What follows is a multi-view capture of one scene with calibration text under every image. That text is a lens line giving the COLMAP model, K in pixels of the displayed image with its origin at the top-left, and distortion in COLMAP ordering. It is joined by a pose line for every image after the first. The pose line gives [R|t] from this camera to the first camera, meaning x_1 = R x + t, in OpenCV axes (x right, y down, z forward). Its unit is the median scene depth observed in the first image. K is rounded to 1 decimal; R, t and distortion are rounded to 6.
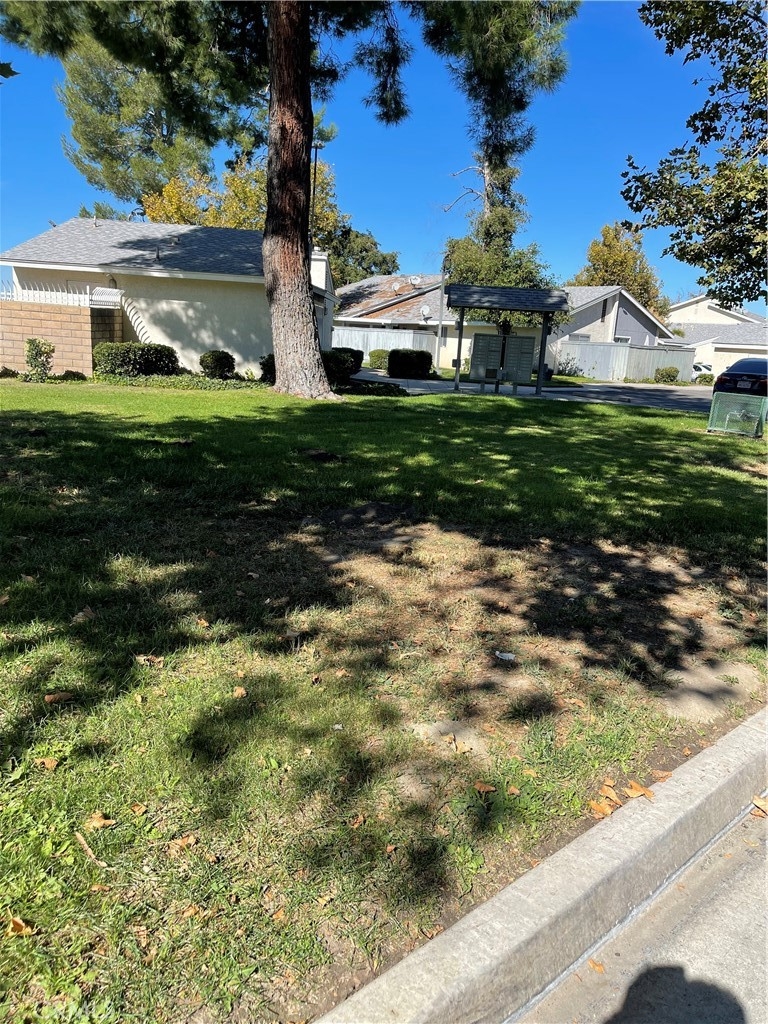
lens RADIAL K [[782.4, 0, 382.6], [0, 782.4, 517.9], [0, 0, 1]] dist [0.026002, -0.058670]
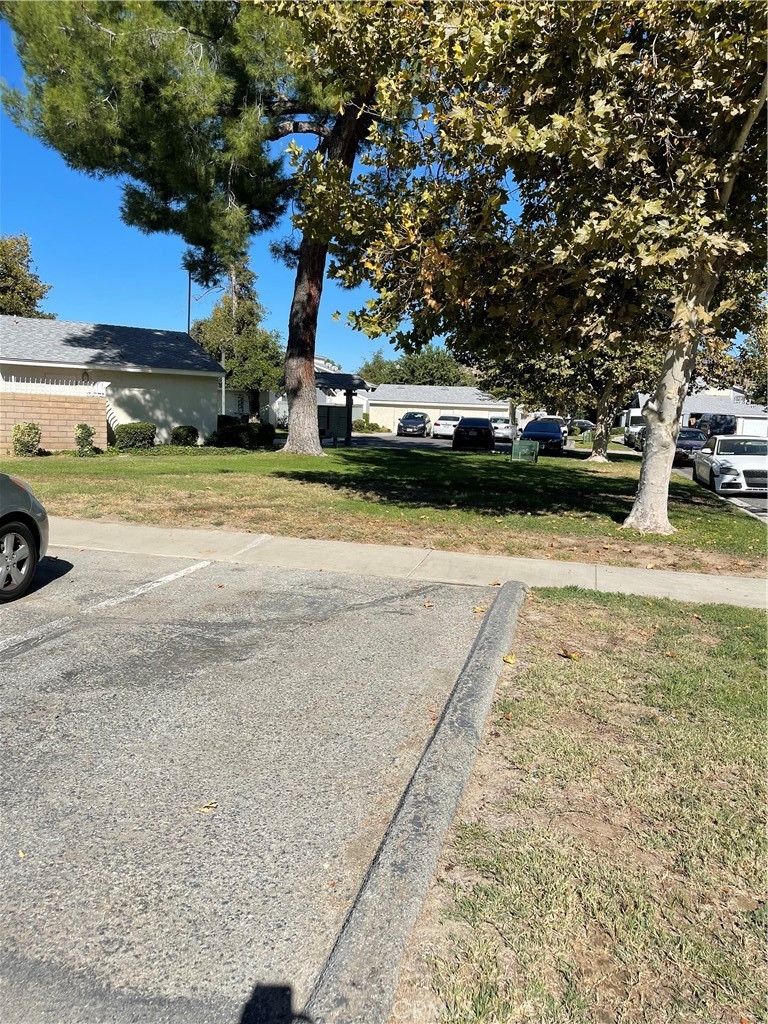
lens RADIAL K [[782.4, 0, 387.8], [0, 782.4, 510.1], [0, 0, 1]] dist [0.026002, -0.058670]
pose [[0.829634, -0.104789, 0.548385, -0.654248], [0.135262, 0.990691, -0.015326, 0.002409], [-0.541675, 0.086890, 0.836085, -0.308837]]
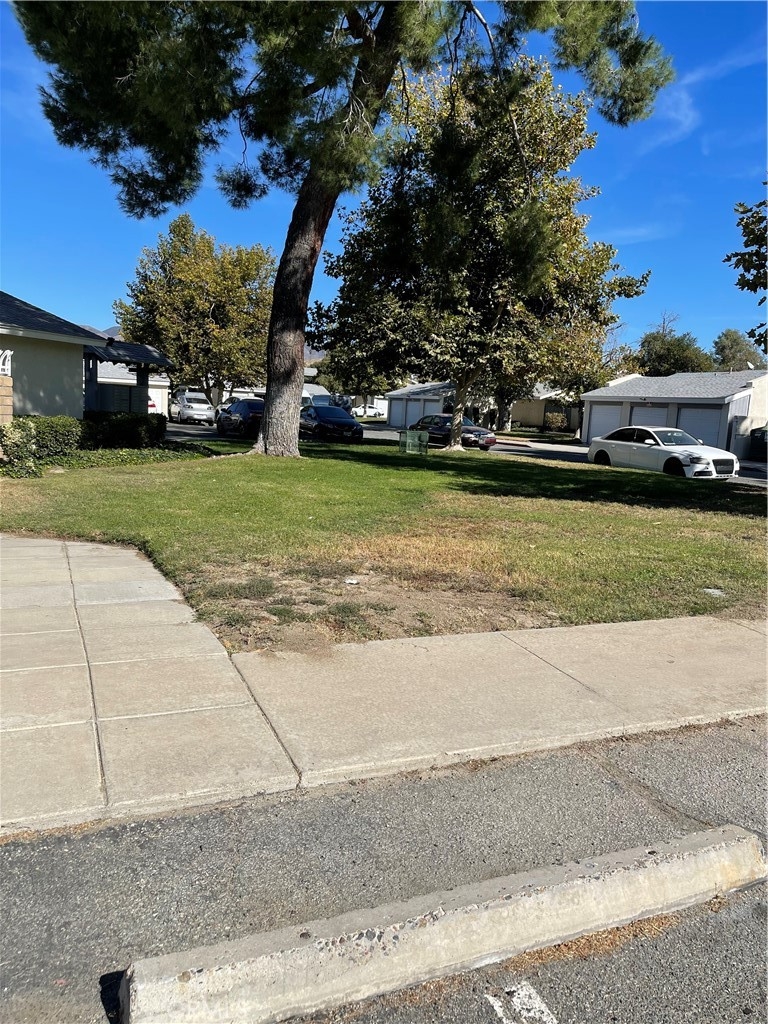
lens RADIAL K [[782.4, 0, 416.4], [0, 782.4, 512.4], [0, 0, 1]] dist [0.026002, -0.058670]
pose [[0.269190, -0.179158, 0.946276, -0.945356], [0.169313, 0.976046, 0.136630, -0.155783], [-0.948088, 0.123437, 0.293076, 0.352387]]
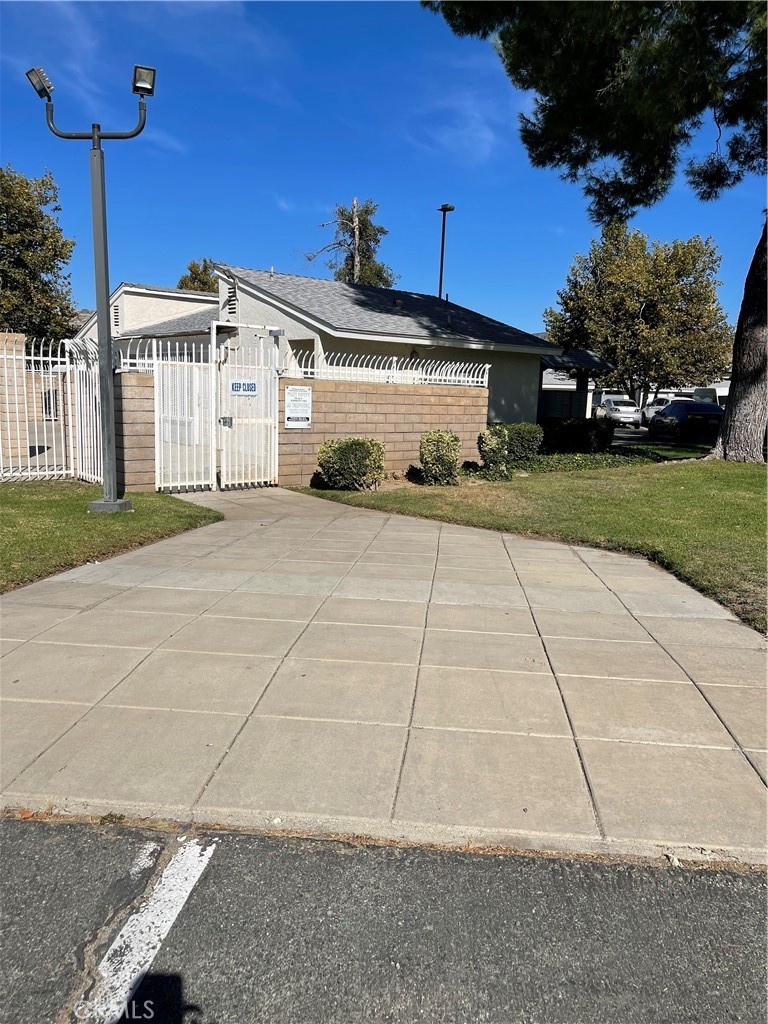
lens RADIAL K [[782.4, 0, 378.4], [0, 782.4, 513.4], [0, 0, 1]] dist [0.026002, -0.058670]
pose [[0.725615, -0.154751, 0.670473, -0.970149], [0.171789, 0.984269, 0.041260, -0.169493], [-0.666311, 0.085241, 0.740786, 0.401459]]
